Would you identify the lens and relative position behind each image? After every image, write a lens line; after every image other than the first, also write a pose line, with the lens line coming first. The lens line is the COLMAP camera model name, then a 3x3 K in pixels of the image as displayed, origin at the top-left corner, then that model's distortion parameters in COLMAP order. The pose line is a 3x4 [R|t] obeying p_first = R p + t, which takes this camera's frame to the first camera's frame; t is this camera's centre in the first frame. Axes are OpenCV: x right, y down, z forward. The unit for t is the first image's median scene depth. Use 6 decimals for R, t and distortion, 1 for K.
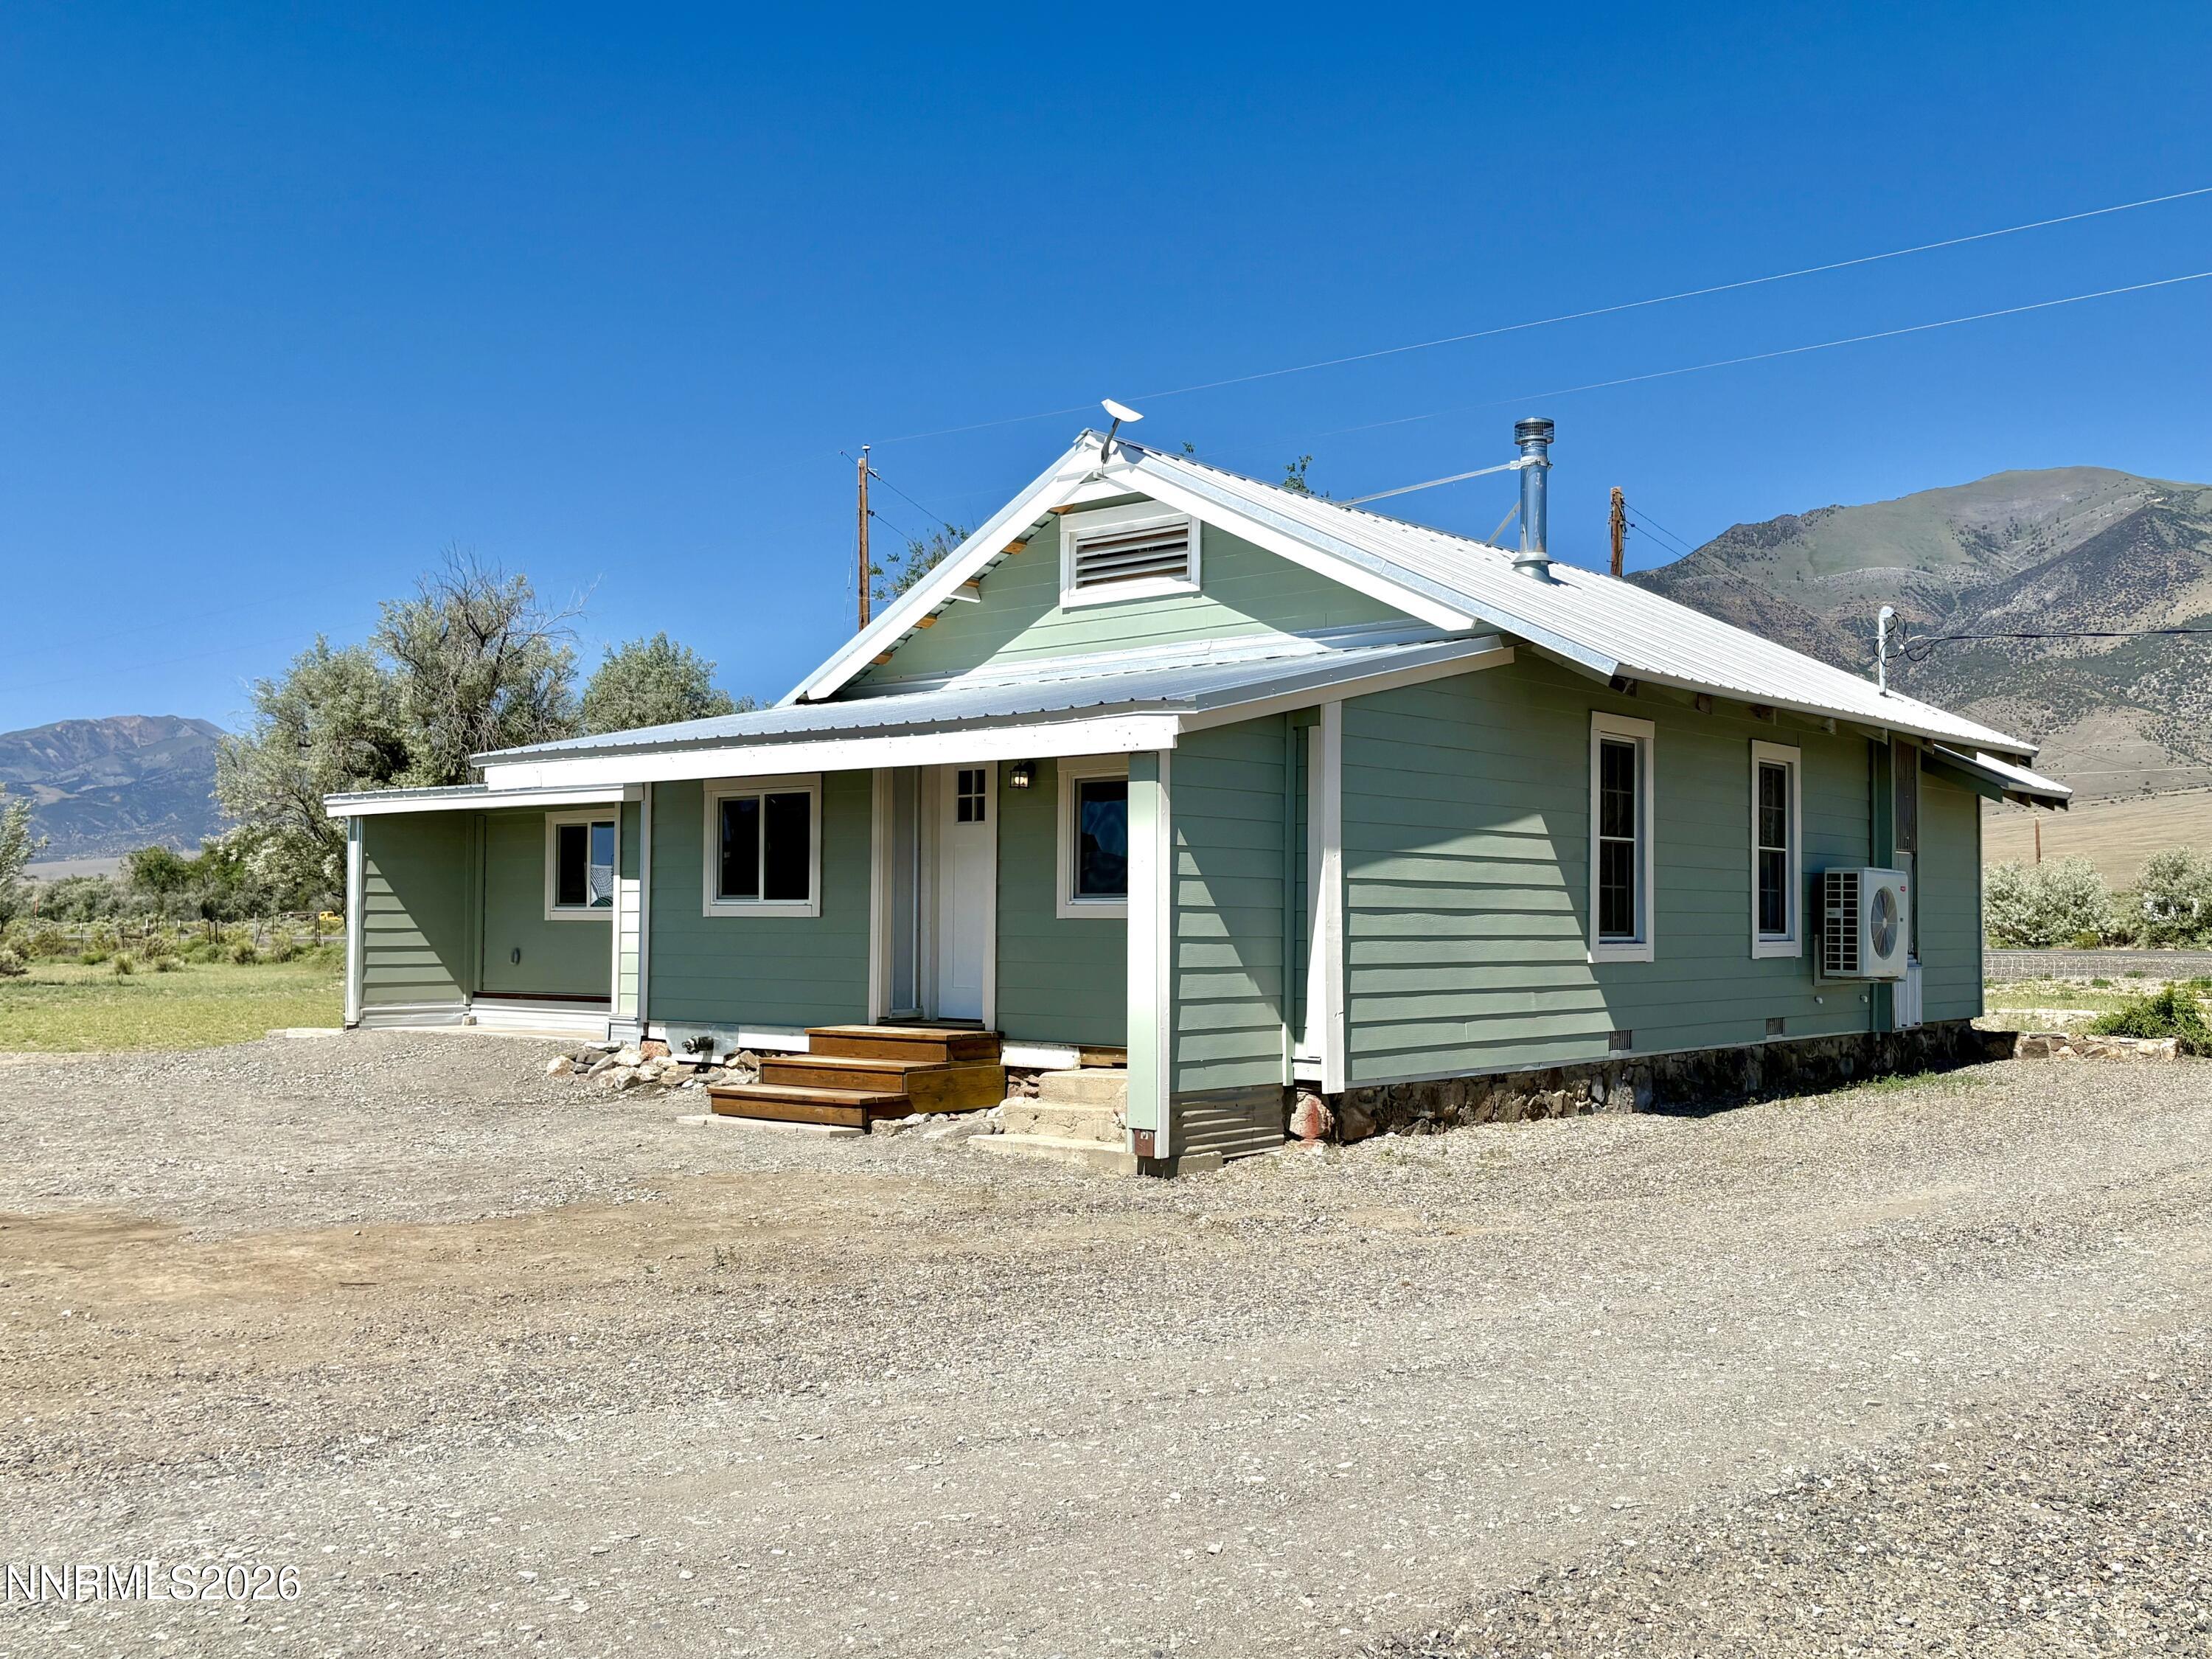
lens RADIAL K [[2073.3, 0, 1100.5], [0, 2073.3, 837.3], [0, 0, 1]] dist [0.115744, 0.000000]
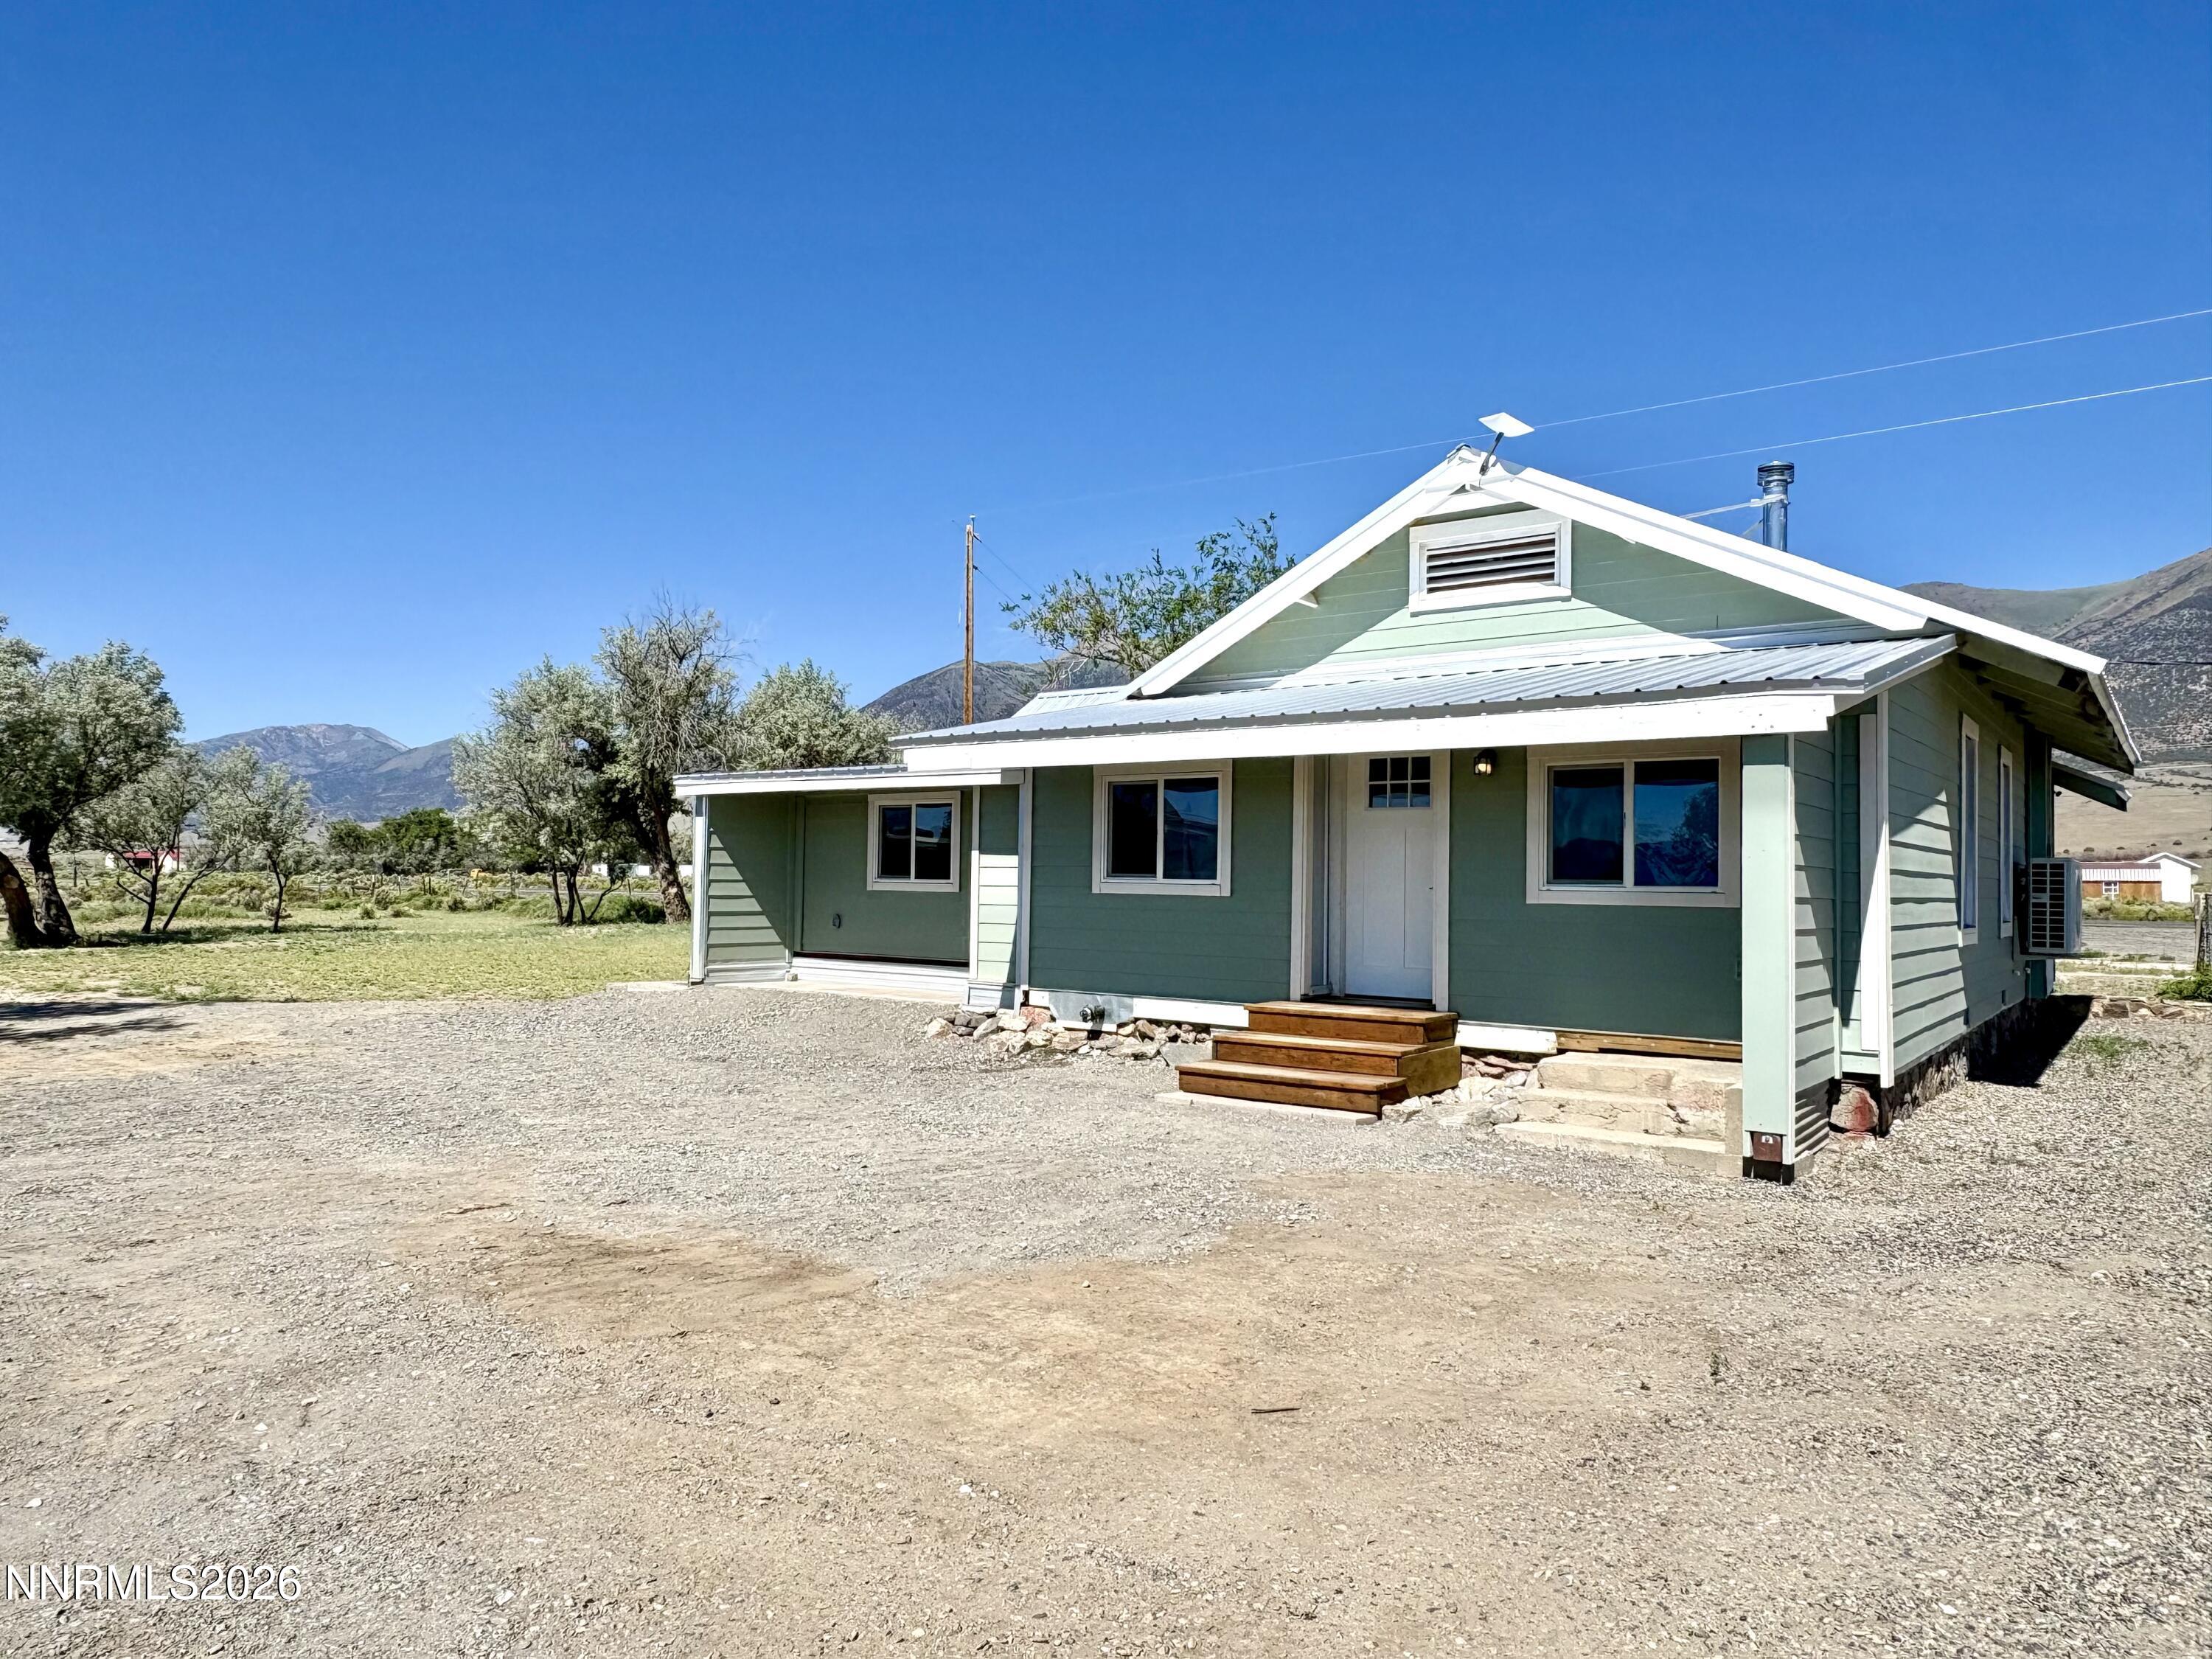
lens RADIAL K [[1467.8, 0, 1120.4], [0, 1467.8, 824.3], [0, 0, 1]] dist [0.030039, 0.005226]
pose [[0.997427, 0.013772, 0.070350, -0.224066], [-0.013833, 0.999904, 0.000386, 0.002417], [-0.070338, -0.001358, 0.997522, 0.242387]]
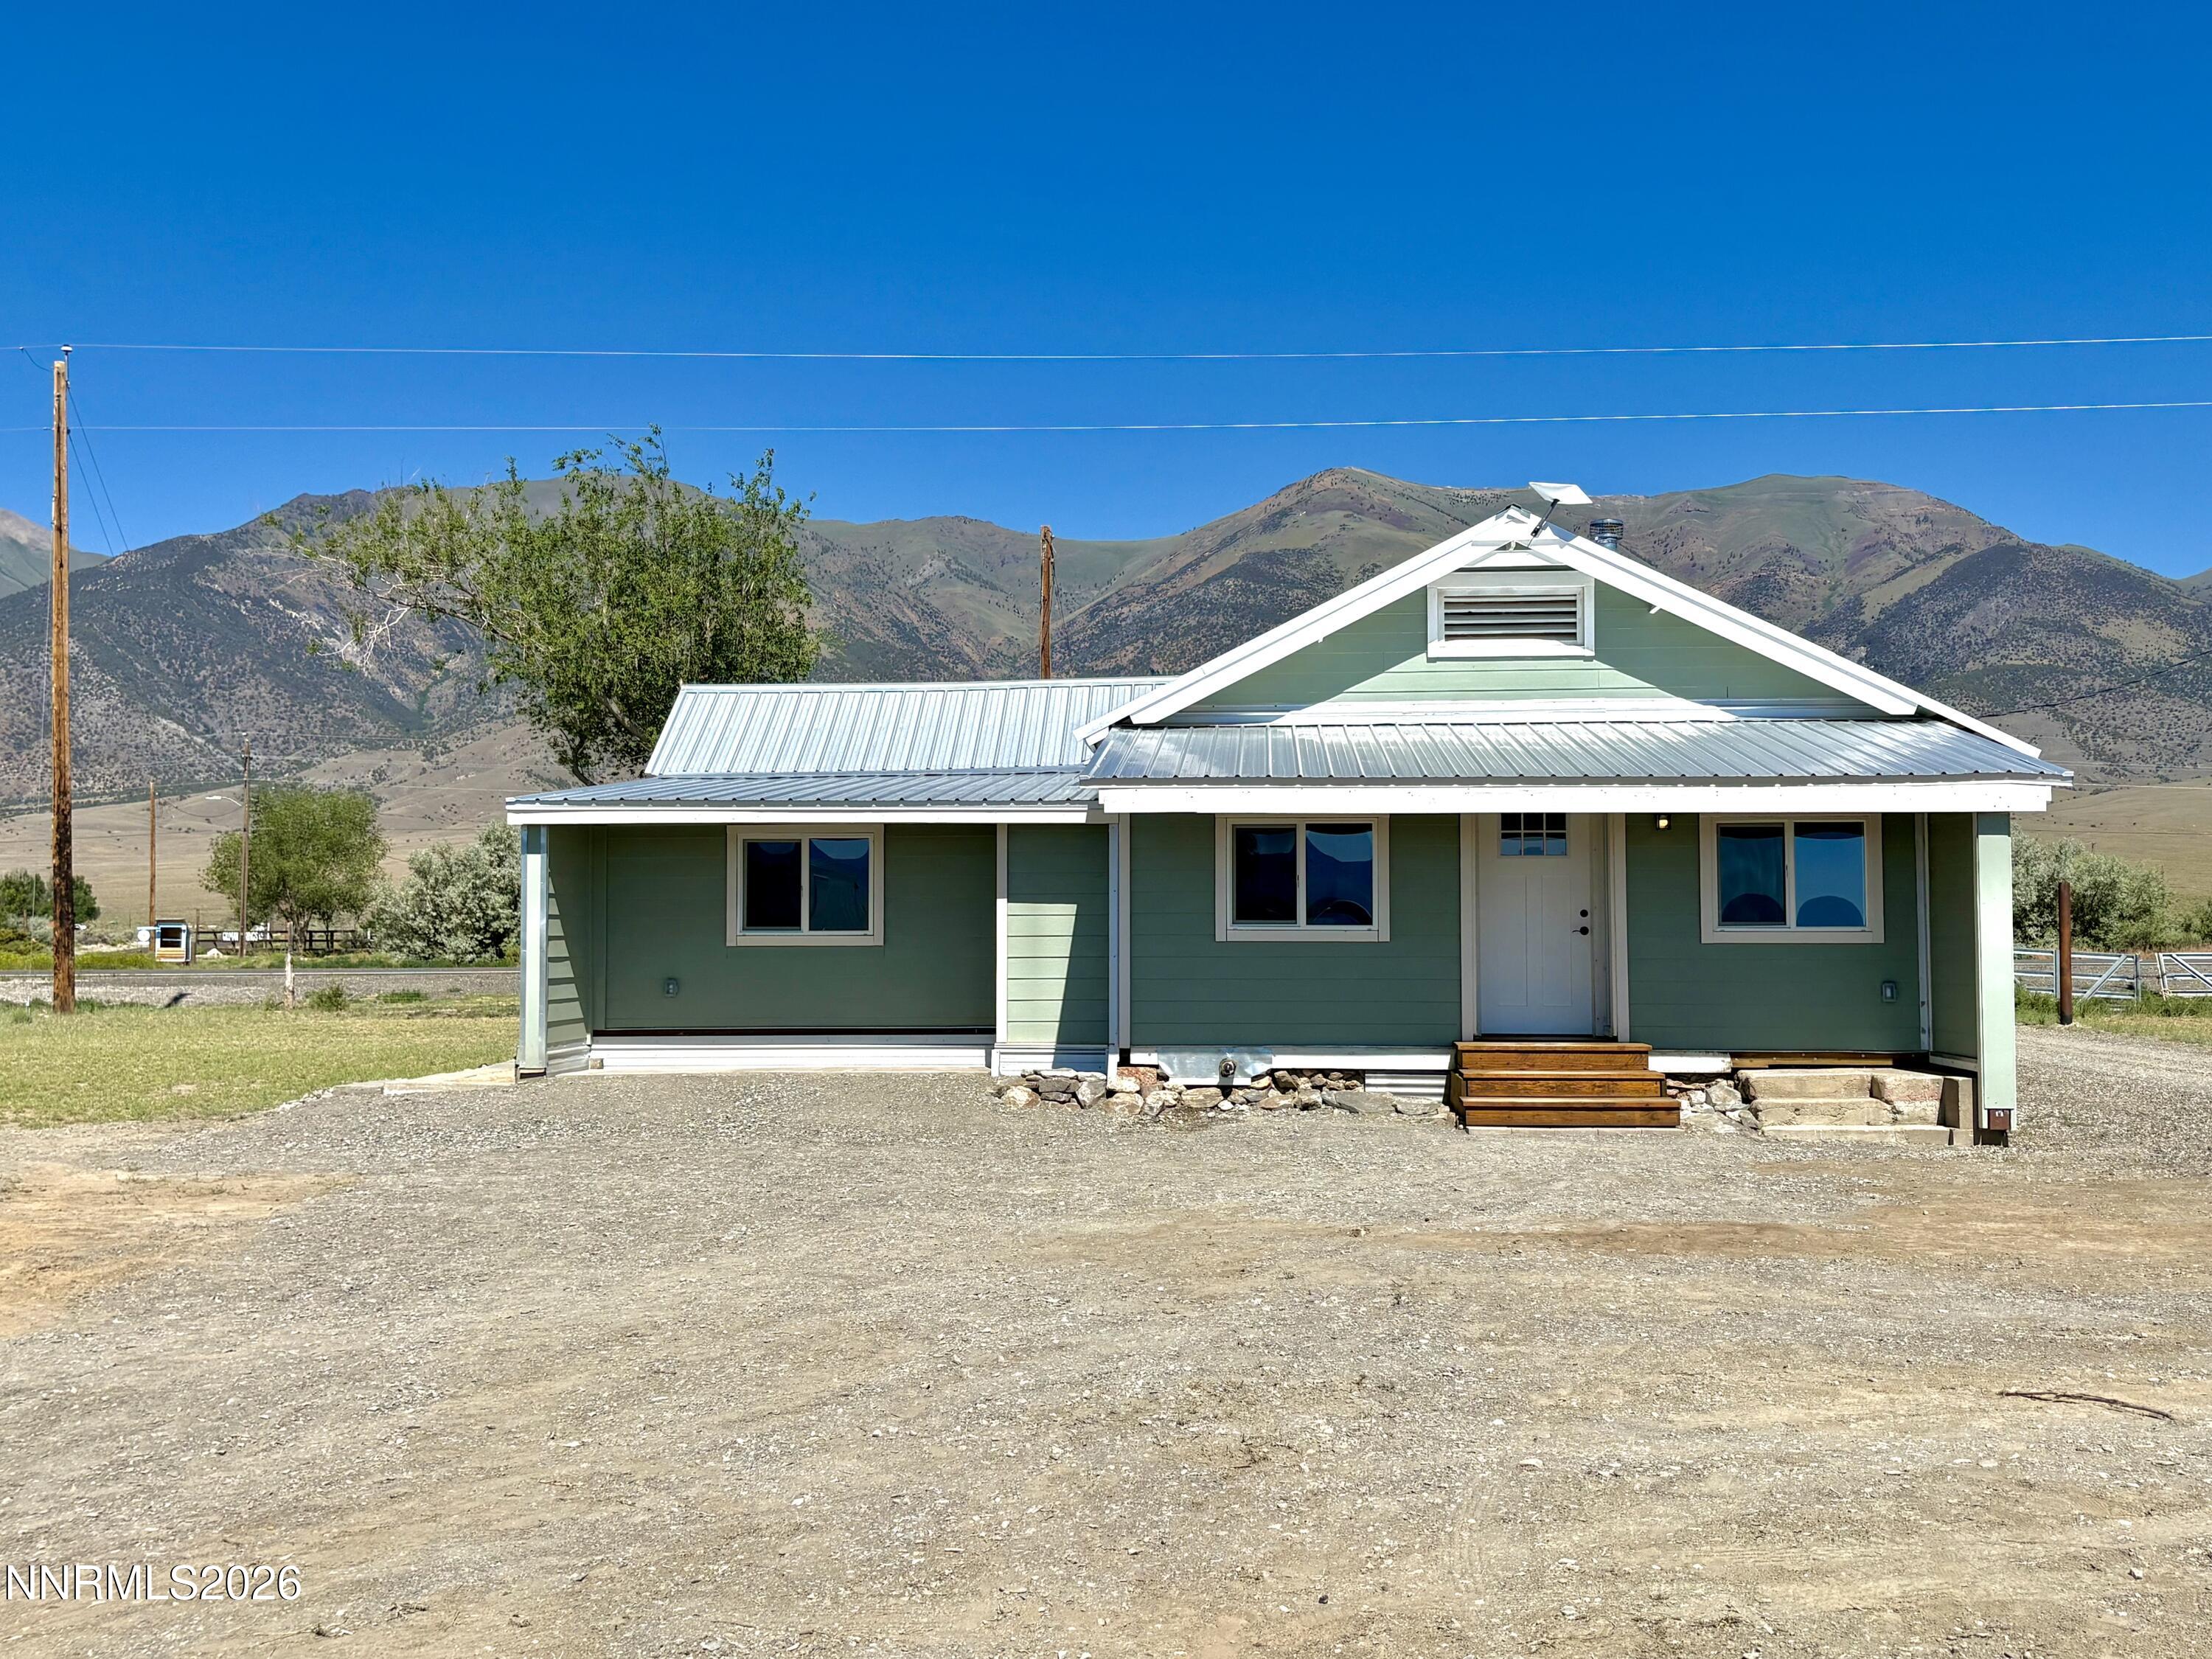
lens RADIAL K [[2286.2, 0, 1102.7], [0, 2286.2, 836.6], [0, 0, 1]] dist [0.087524, 0.000000]
pose [[0.798662, 0.021418, 0.601399, -0.882350], [-0.019413, 0.999763, -0.009825, -0.000994], [-0.601467, -0.003829, 0.798888, 0.140346]]
